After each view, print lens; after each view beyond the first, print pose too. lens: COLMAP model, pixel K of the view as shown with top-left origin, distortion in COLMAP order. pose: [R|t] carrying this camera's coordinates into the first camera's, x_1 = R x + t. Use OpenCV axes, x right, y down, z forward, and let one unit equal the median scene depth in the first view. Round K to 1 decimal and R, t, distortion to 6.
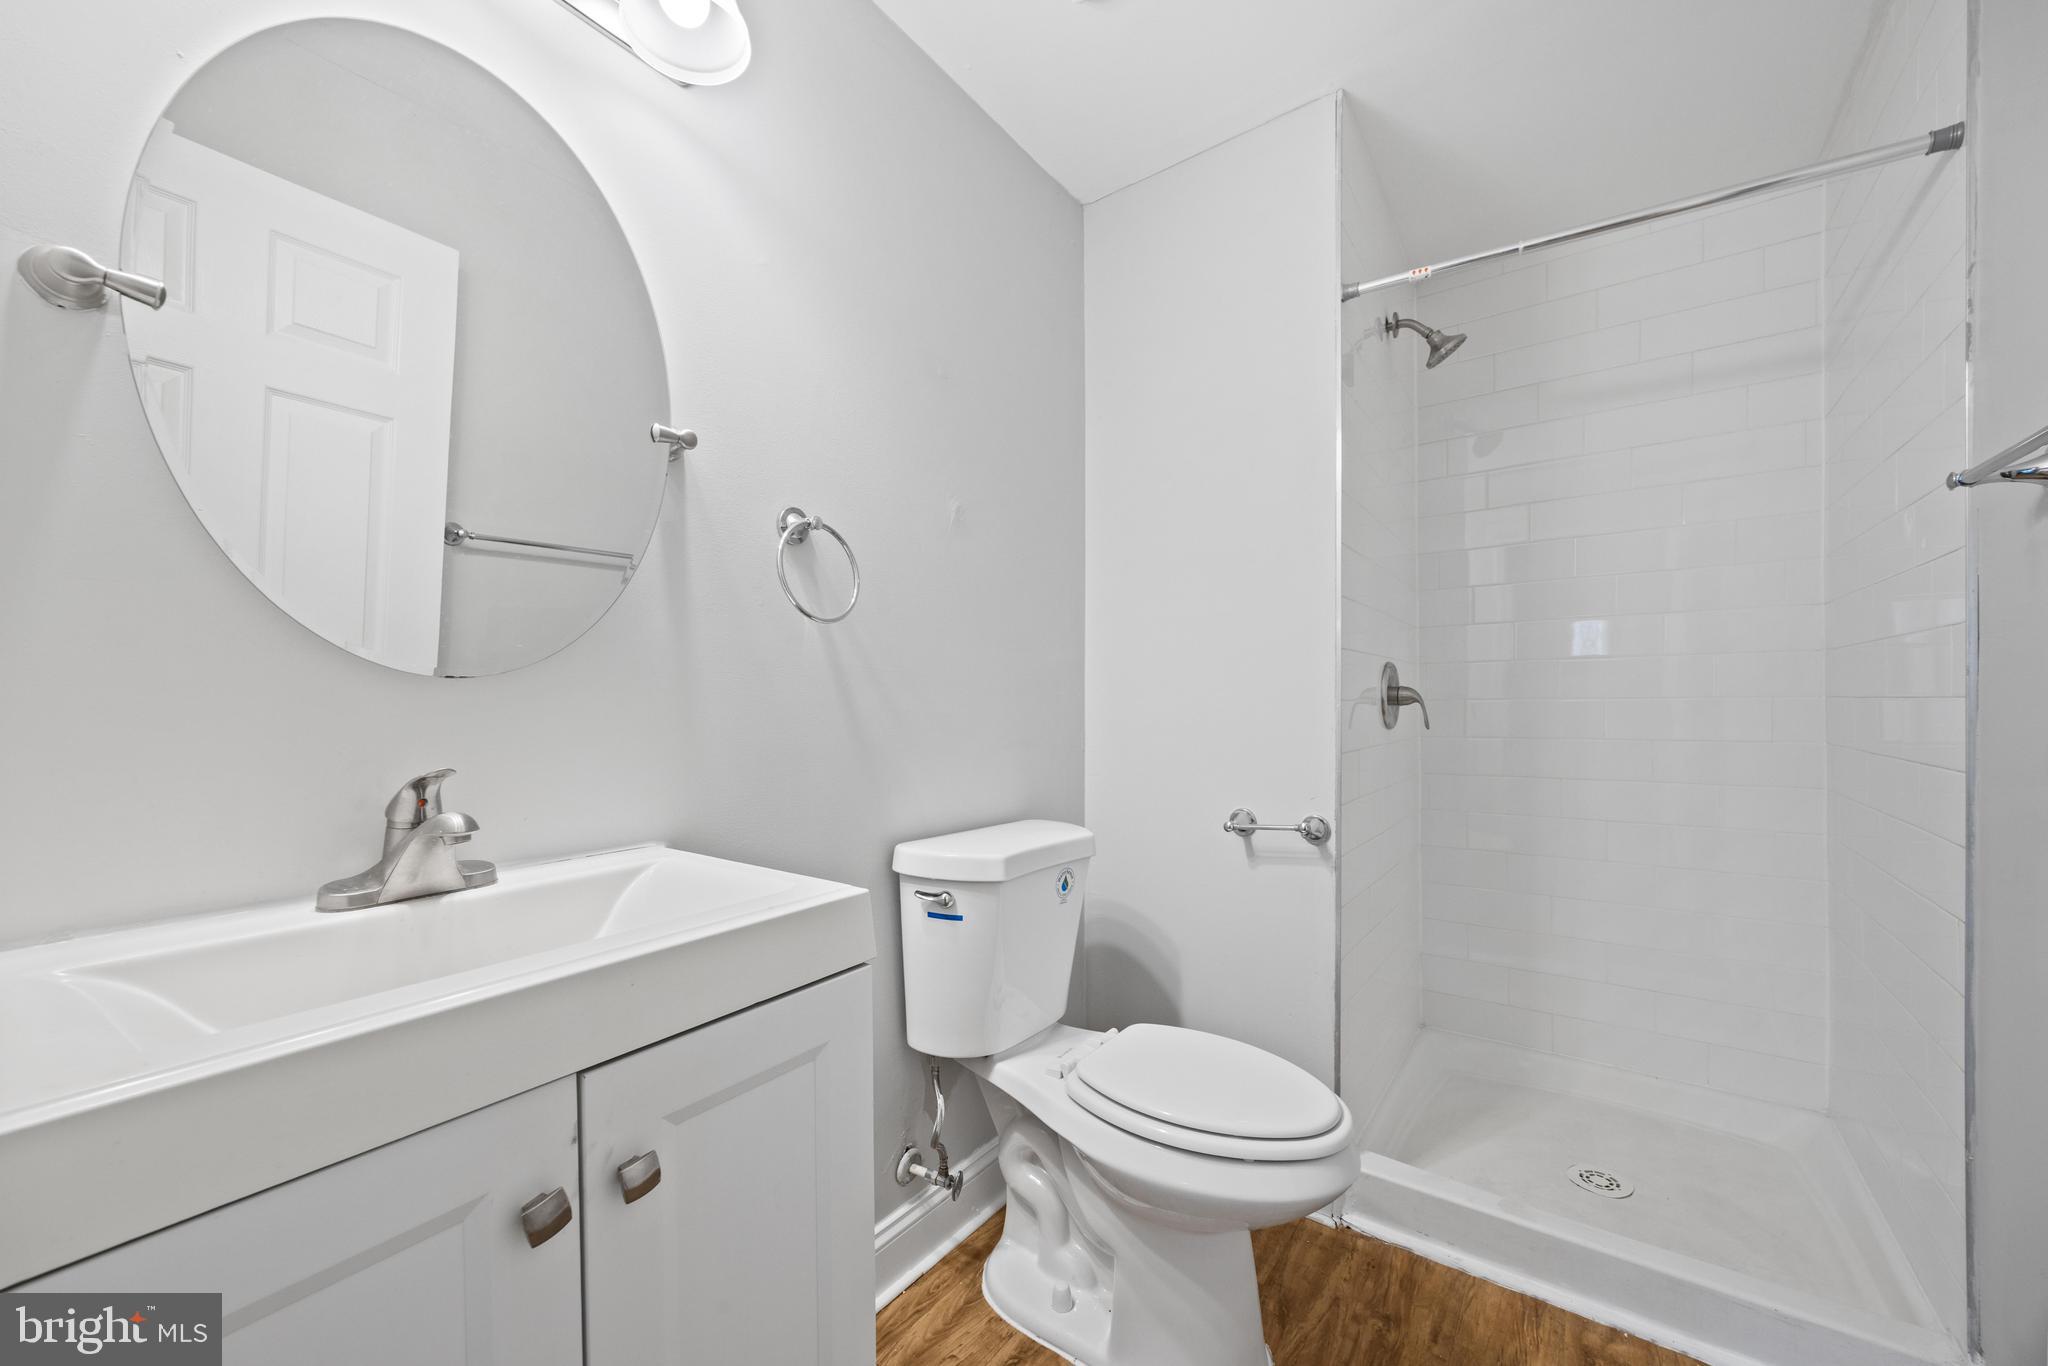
lens RADIAL K [[777.4, 0, 1015.5], [0, 777.4, 695.3], [0, 0, 1]] dist [-0.002482, 0.000594]
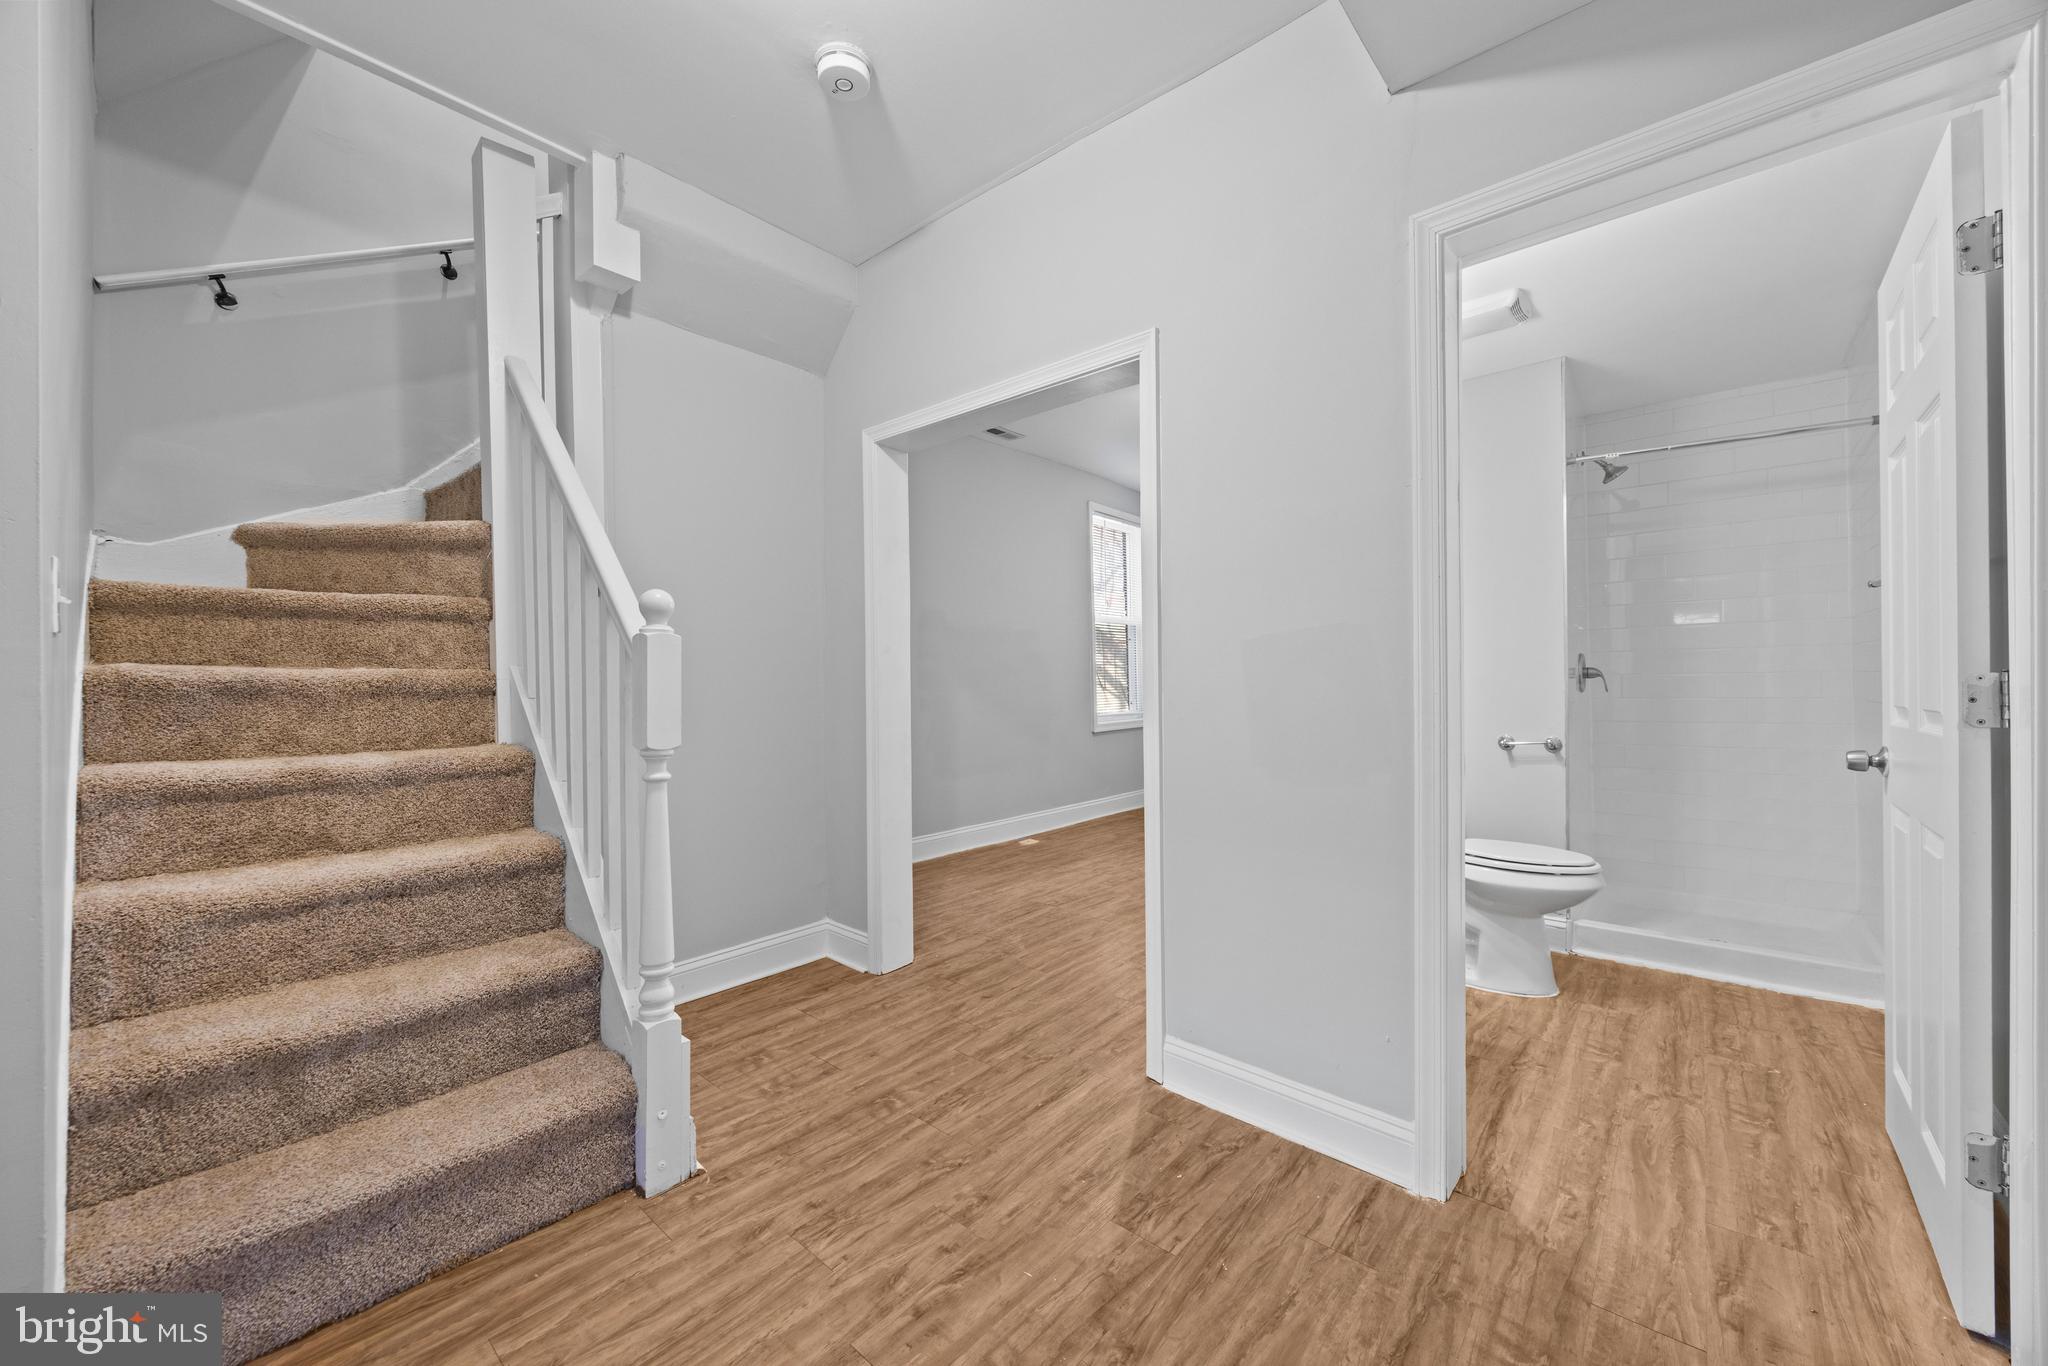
lens RADIAL K [[777.4, 0, 1009.8], [0, 777.4, 673.7], [0, 0, 1]] dist [-0.002482, 0.000594]
pose [[0.996603, -0.010459, -0.081694, -0.732196], [0.010009, 0.999932, -0.005917, -0.000833], [0.081750, 0.005079, 0.996640, -0.933278]]
